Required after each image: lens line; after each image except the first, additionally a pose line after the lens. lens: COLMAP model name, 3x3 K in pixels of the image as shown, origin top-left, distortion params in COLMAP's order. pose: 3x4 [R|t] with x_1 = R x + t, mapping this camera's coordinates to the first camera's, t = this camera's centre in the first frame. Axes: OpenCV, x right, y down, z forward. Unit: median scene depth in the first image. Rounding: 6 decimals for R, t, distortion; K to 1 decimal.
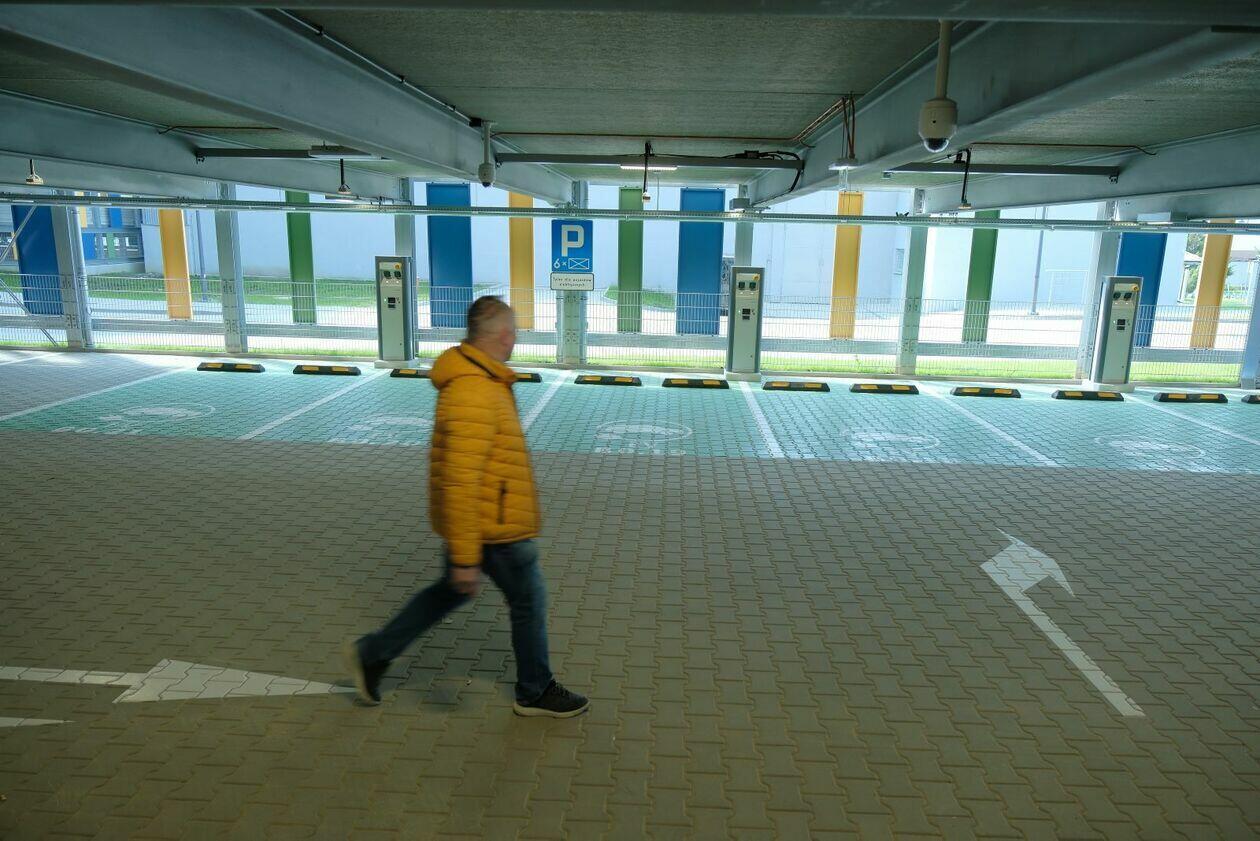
lens RADIAL K [[861.9, 0, 635.3], [0, 861.9, 421.6], [0, 0, 1]] dist [-0.019172, 0.014418]
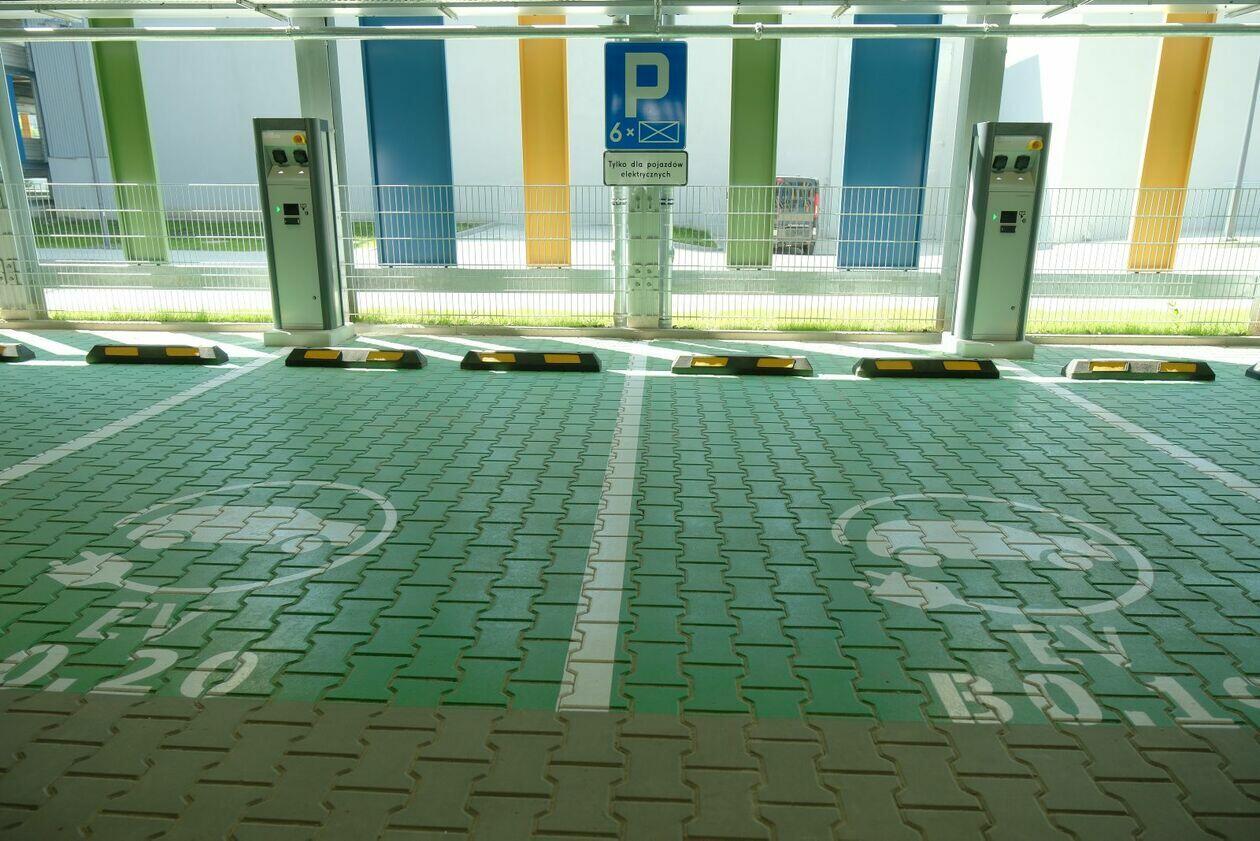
lens RADIAL K [[861.9, 0, 624.4], [0, 861.9, 423.4], [0, 0, 1]] dist [-0.019172, 0.014418]
pose [[0.999788, -0.019557, -0.006472, -0.087005], [0.019894, 0.998177, 0.056977, -0.040693], [0.005346, -0.057094, 0.998355, 0.486364]]
